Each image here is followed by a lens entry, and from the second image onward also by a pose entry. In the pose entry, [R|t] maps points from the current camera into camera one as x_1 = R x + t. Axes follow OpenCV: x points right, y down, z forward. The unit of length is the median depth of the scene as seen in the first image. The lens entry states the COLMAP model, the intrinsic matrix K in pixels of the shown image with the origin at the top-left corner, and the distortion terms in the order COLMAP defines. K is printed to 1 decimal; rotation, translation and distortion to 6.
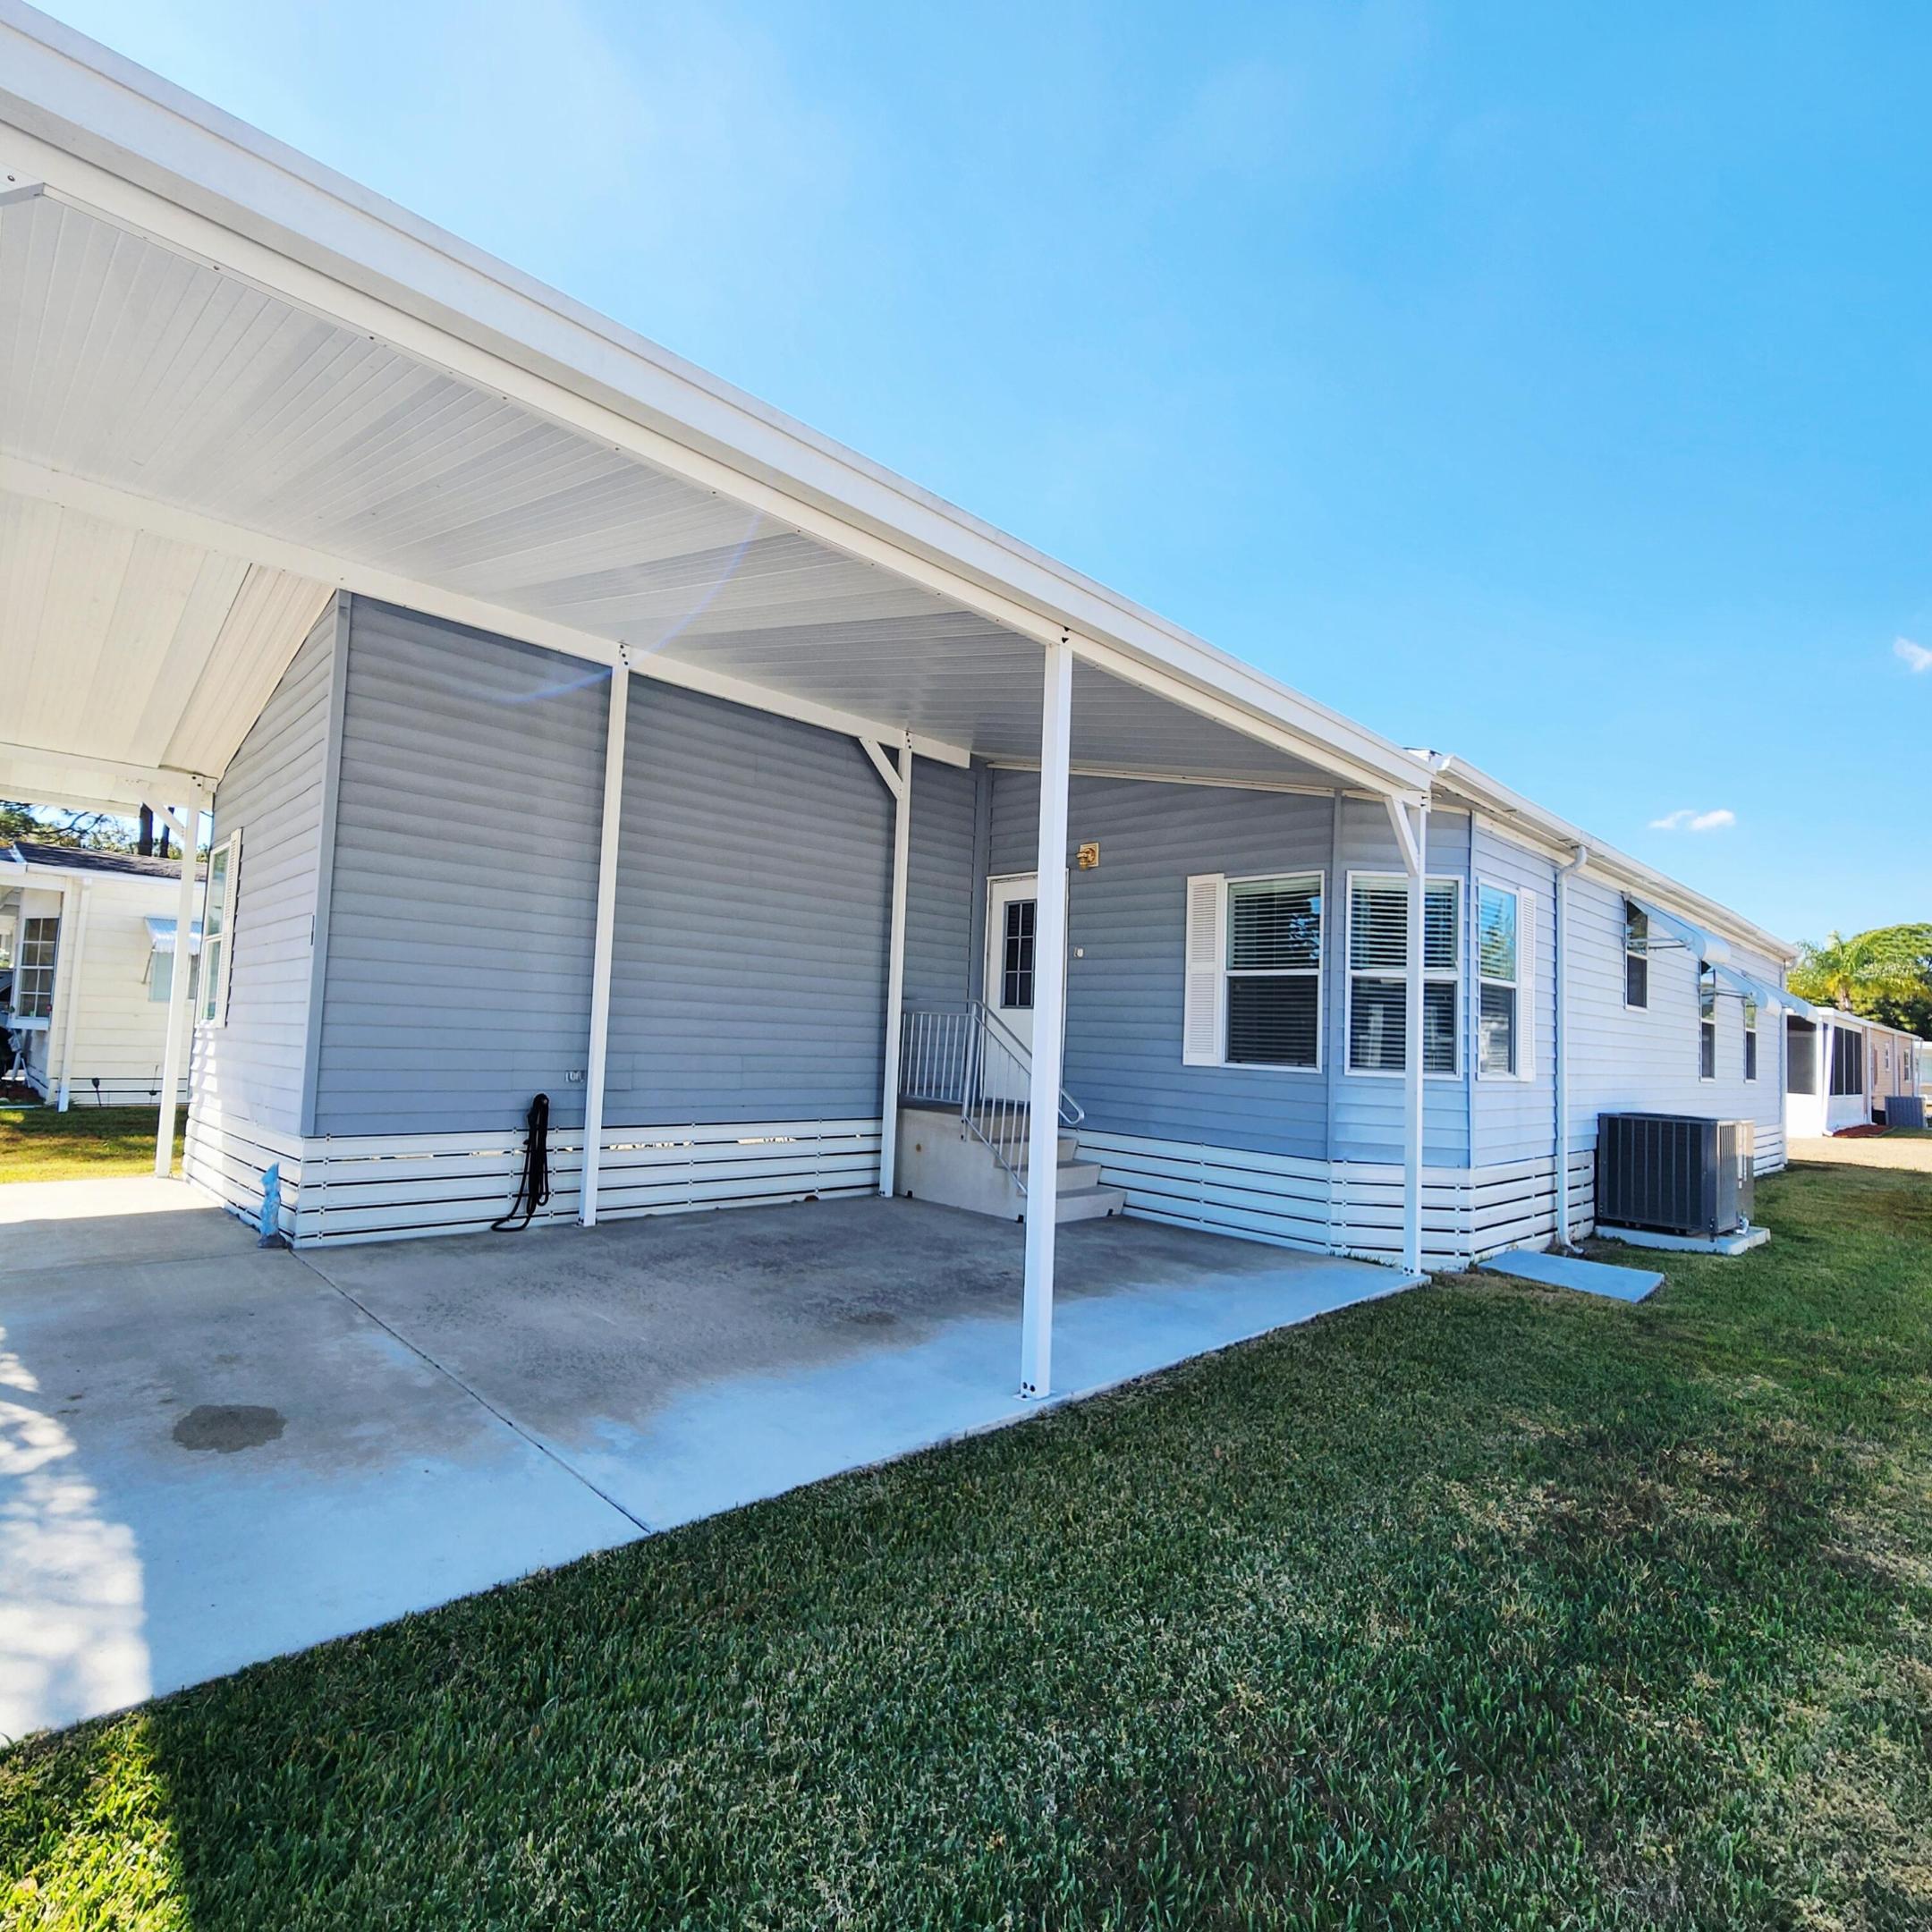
lens RADIAL K [[1065.8, 0, 955.9], [0, 1065.8, 968.4], [0, 0, 1]] dist [0.005927, -0.001098]
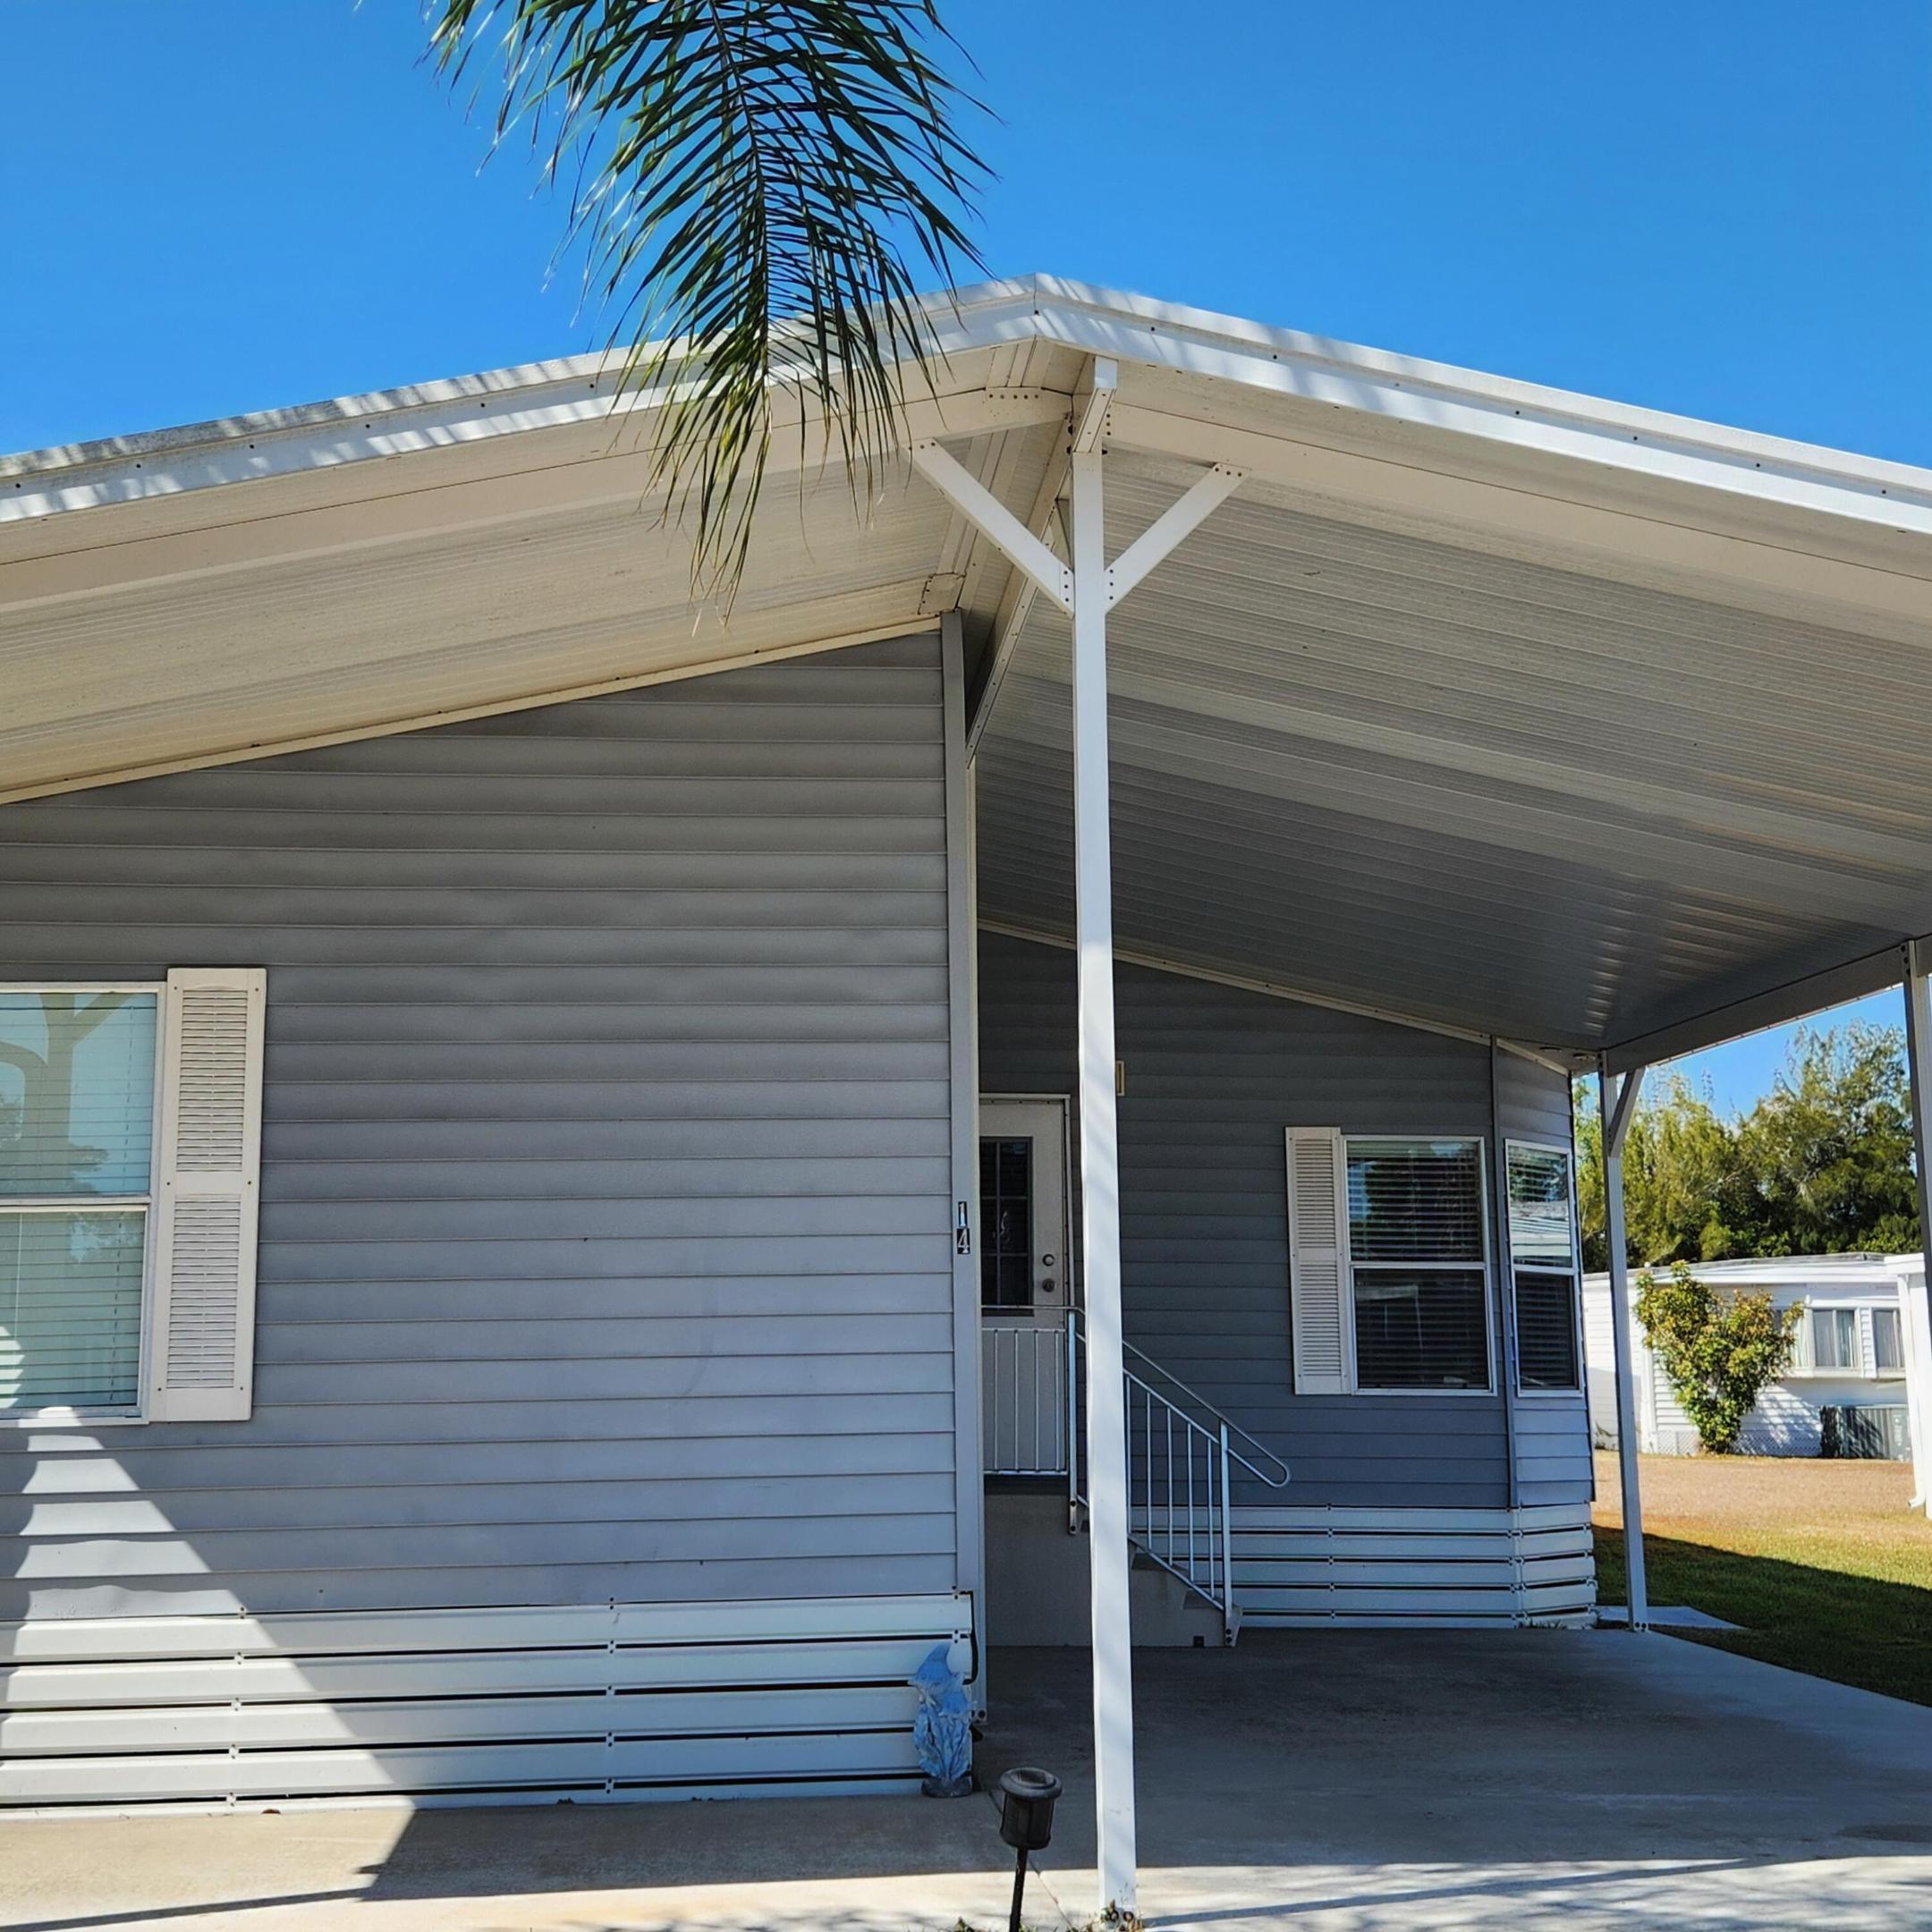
lens RADIAL K [[2550.1, 0, 960.9], [0, 2550.1, 956.5], [0, 0, 1]] dist [0.078696, -0.068226]
pose [[0.629833, 0.081451, 0.772448, -1.256119], [-0.022028, 0.995960, -0.087058, -0.046300], [-0.776418, 0.037817, 0.629083, 0.088780]]
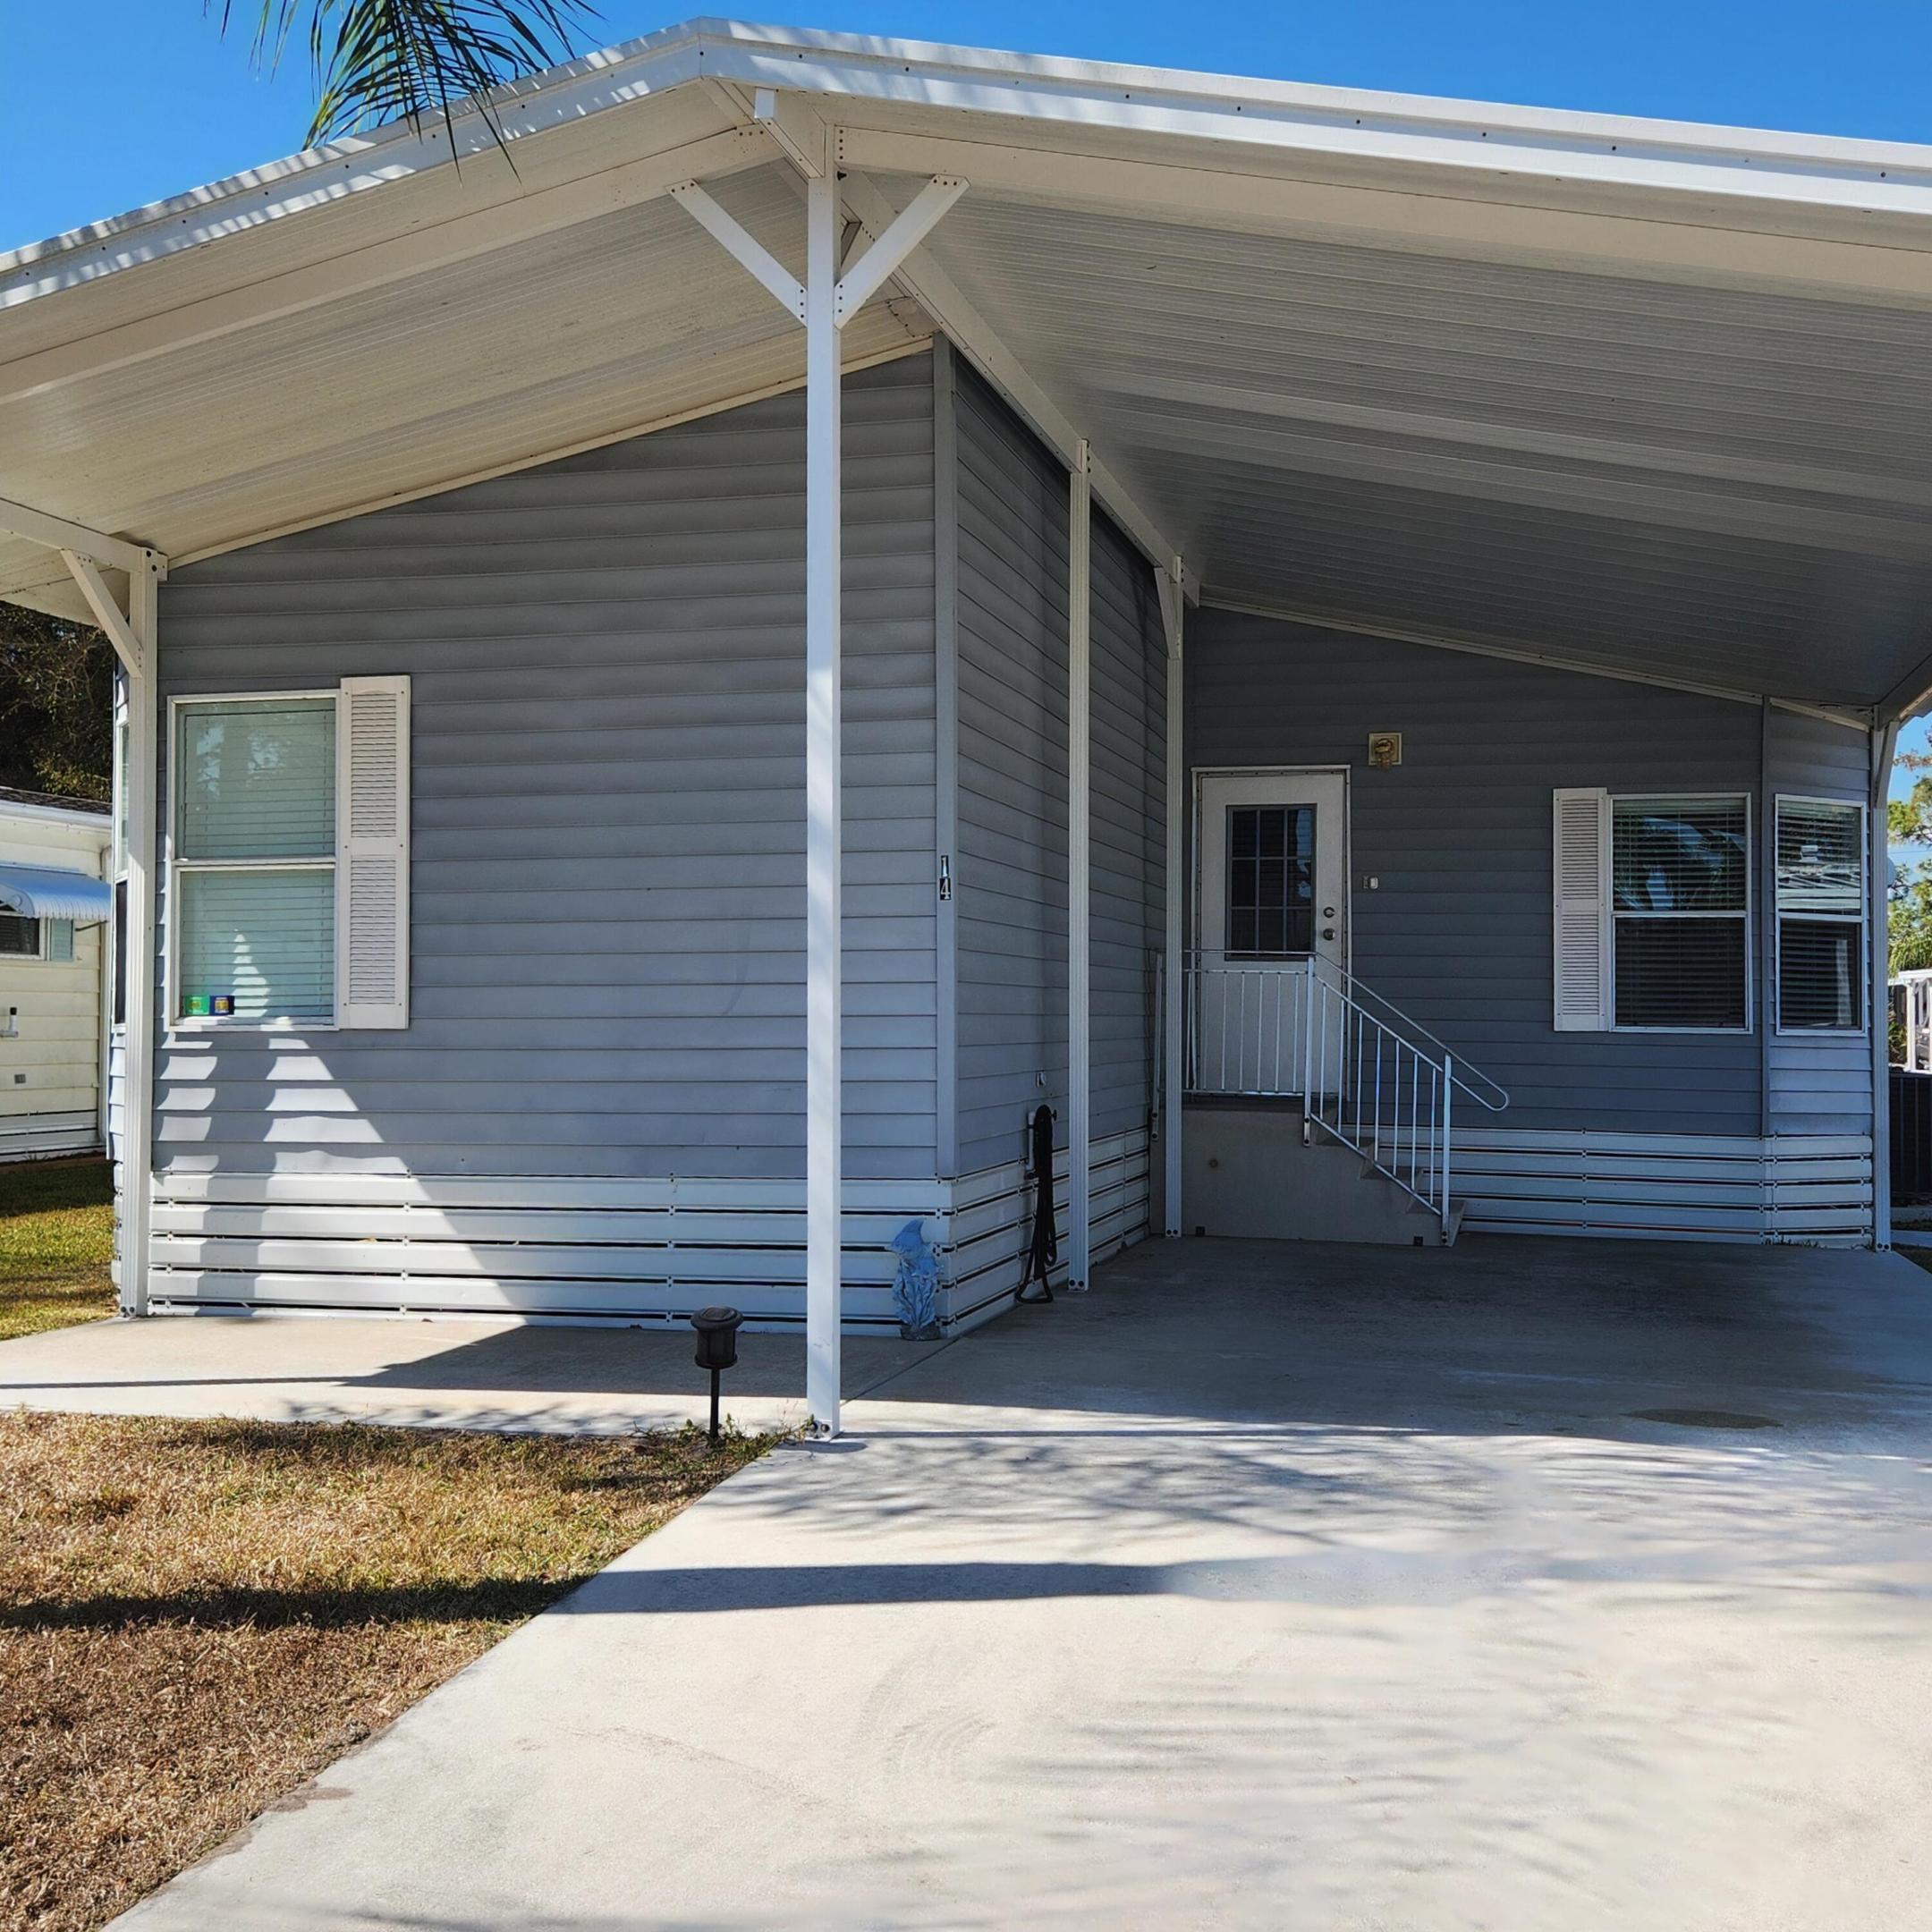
lens RADIAL K [[2210.7, 0, 1017.7], [0, 2210.7, 984.6], [0, 0, 1]] dist [0.096566, -0.101901]
pose [[0.846676, -0.026723, 0.531438, -0.977777], [-0.007406, 0.998050, 0.061986, -0.041362], [-0.532058, -0.056418, 0.844826, -0.166026]]
